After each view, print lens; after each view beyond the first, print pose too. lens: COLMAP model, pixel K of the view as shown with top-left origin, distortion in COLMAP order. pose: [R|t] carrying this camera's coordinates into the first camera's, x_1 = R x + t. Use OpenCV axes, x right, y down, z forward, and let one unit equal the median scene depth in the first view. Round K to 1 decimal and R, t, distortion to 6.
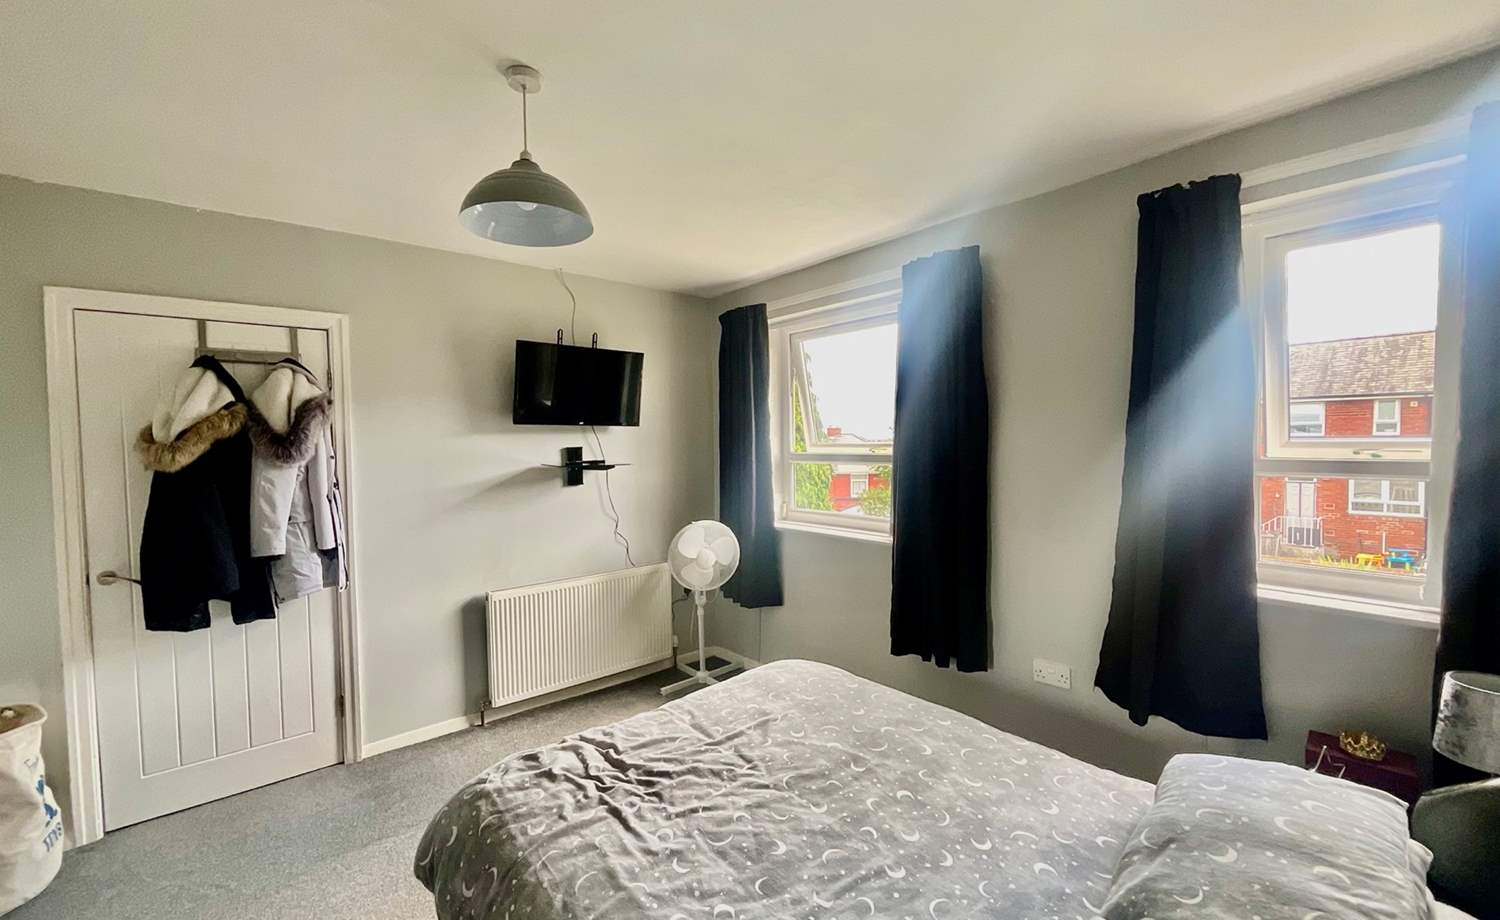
lens RADIAL K [[601.4, 0, 745.4], [0, 601.4, 466.2], [0, 0, 1]] dist [-0.020156, -0.000014]
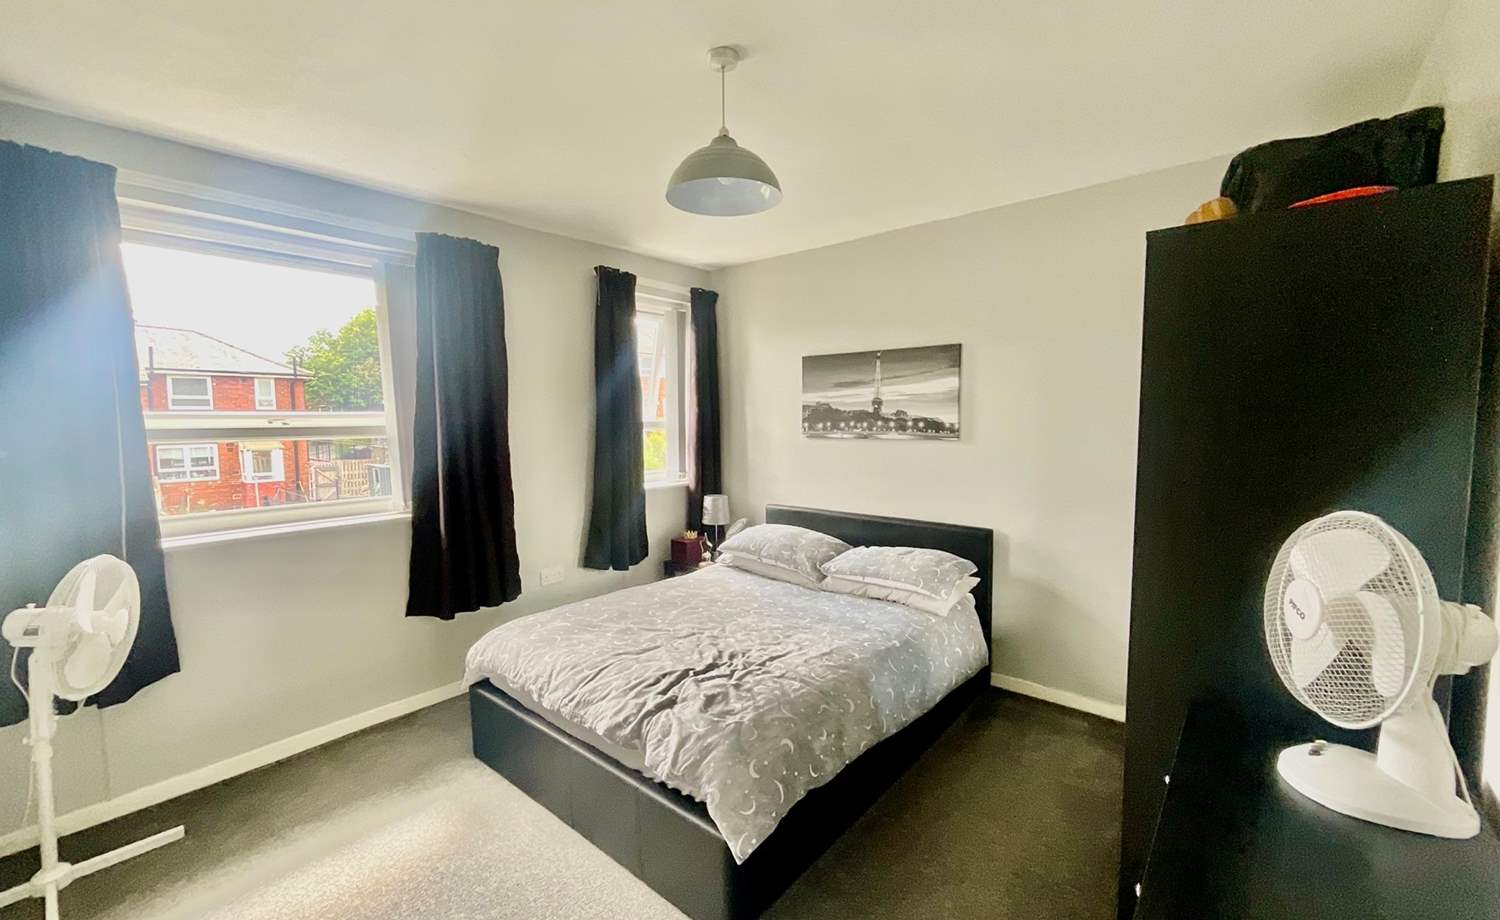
lens RADIAL K [[612.7, 0, 752.1], [0, 612.7, 460.8], [0, 0, 1]] dist [-0.000995, -0.000114]
pose [[-0.160321, -0.067684, 0.984742, -1.415801], [0.040583, 0.996351, 0.075089, -0.017930], [-0.986230, 0.052002, -0.156989, 1.073231]]
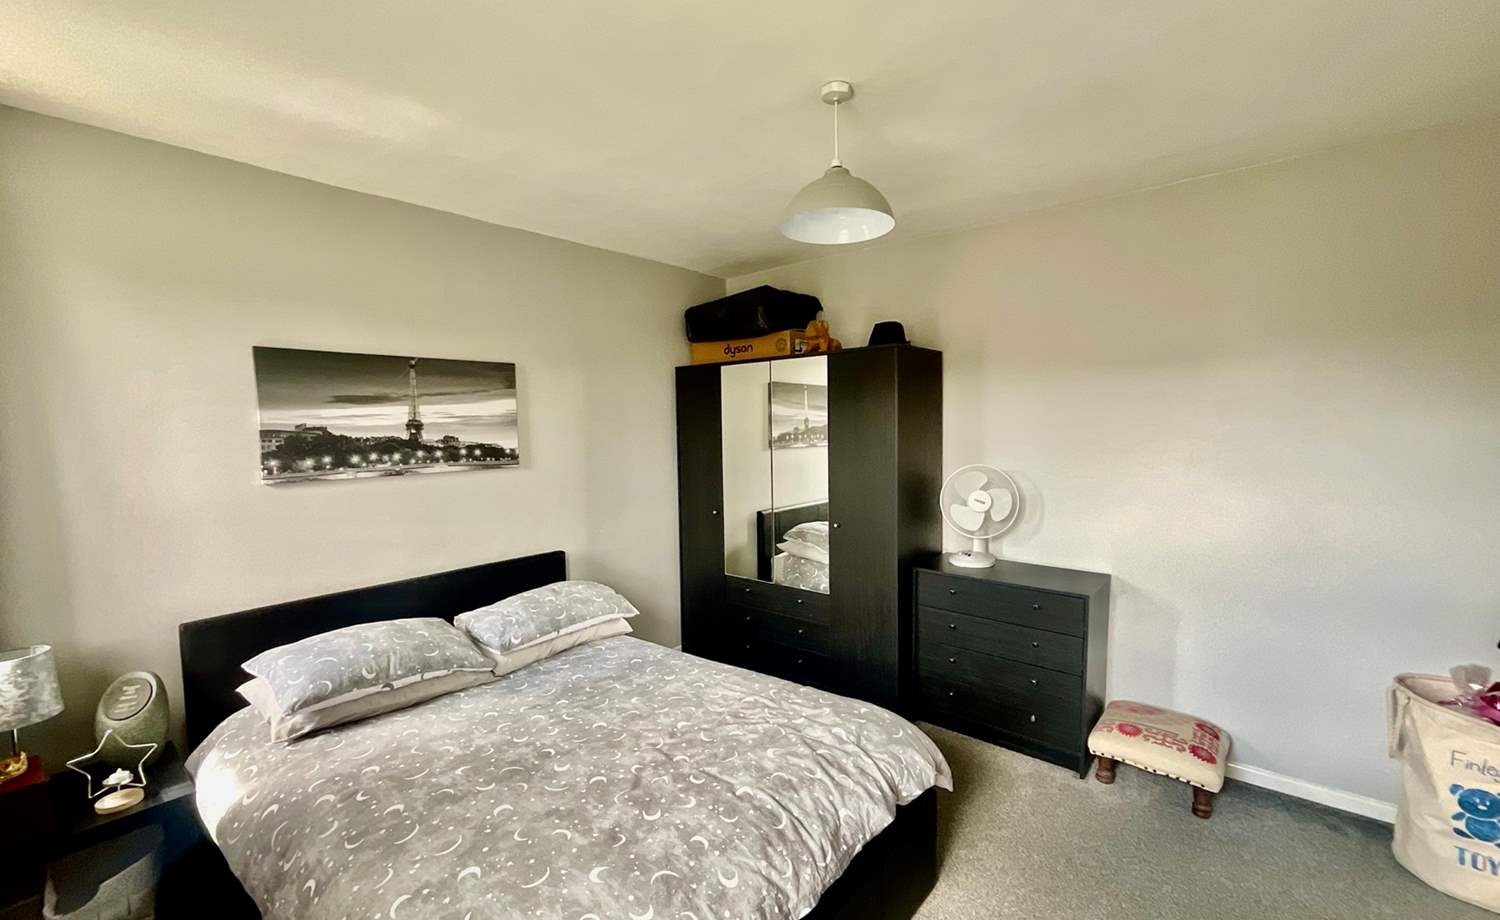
lens RADIAL K [[612.7, 0, 752.1], [0, 612.7, 460.8], [0, 0, 1]] dist [-0.000995, -0.000114]
pose [[-0.985637, 0.032936, -0.165635, 0.004234], [0.017175, 0.995262, 0.095703, -0.088849], [0.168002, 0.091483, -0.981533, 2.006078]]
